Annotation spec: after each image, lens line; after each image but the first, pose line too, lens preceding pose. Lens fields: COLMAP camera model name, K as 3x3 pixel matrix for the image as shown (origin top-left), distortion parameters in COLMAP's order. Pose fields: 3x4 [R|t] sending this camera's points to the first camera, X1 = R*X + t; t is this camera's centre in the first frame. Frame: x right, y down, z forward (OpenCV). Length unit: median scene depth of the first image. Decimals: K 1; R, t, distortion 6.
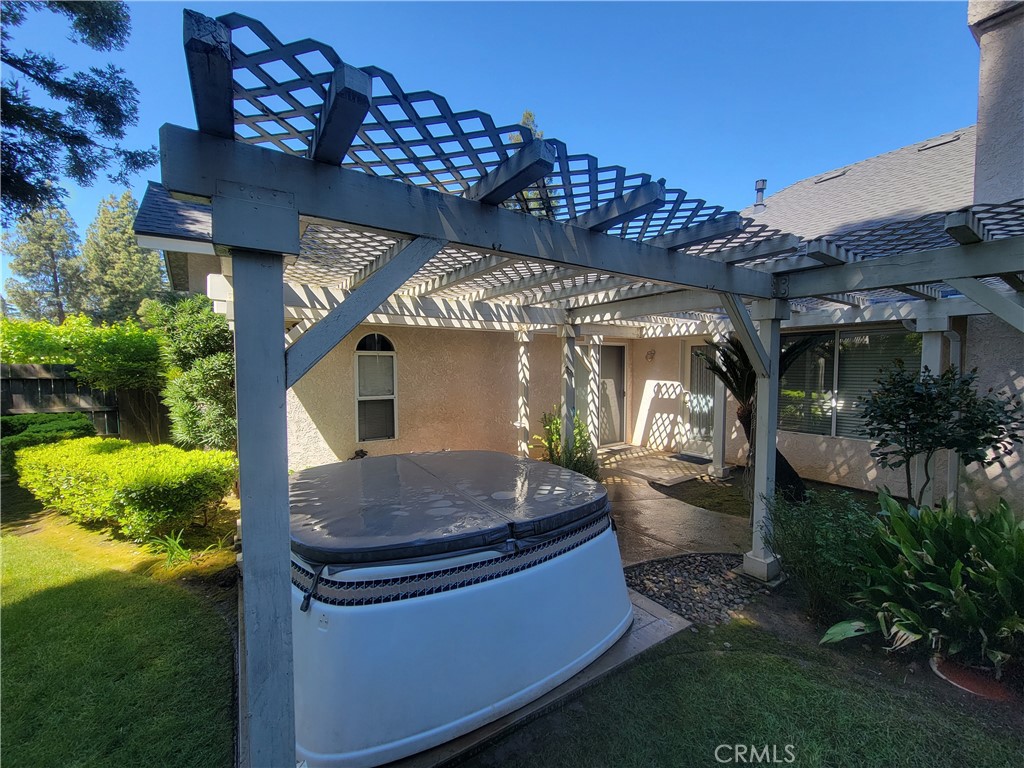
lens RADIAL K [[414.7, 0, 515.9], [0, 414.7, 385.8], [0, 0, 1]] dist [0.000046, -0.000174]
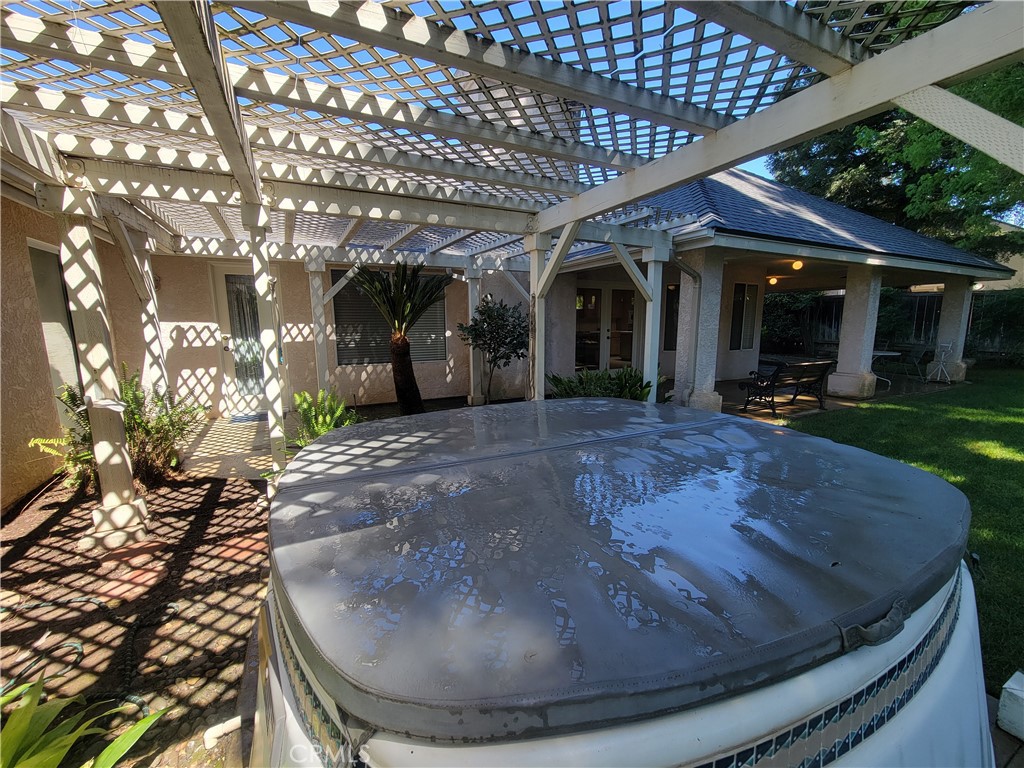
lens RADIAL K [[414.7, 0, 512.7], [0, 414.7, 386.9], [0, 0, 1]] dist [0.000046, -0.000174]
pose [[0.117604, -0.151609, 0.981419, -0.377765], [0.051838, 0.987867, 0.146393, 0.029252], [-0.991707, 0.033658, 0.124036, 0.510881]]
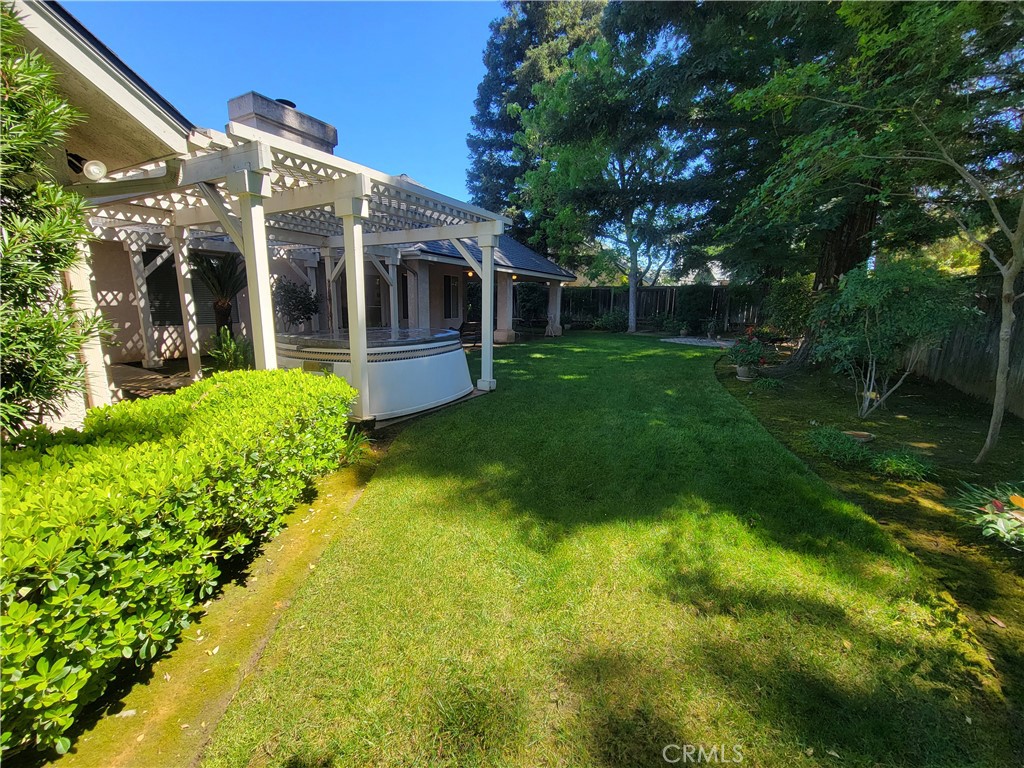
lens RADIAL K [[414.7, 0, 509.7], [0, 414.7, 384.1], [0, 0, 1]] dist [0.000046, -0.000174]
pose [[-0.451651, -0.176601, 0.874542, -1.112345], [0.023648, 0.977500, 0.209605, 0.039381], [-0.891881, 0.115349, -0.437313, 0.658062]]
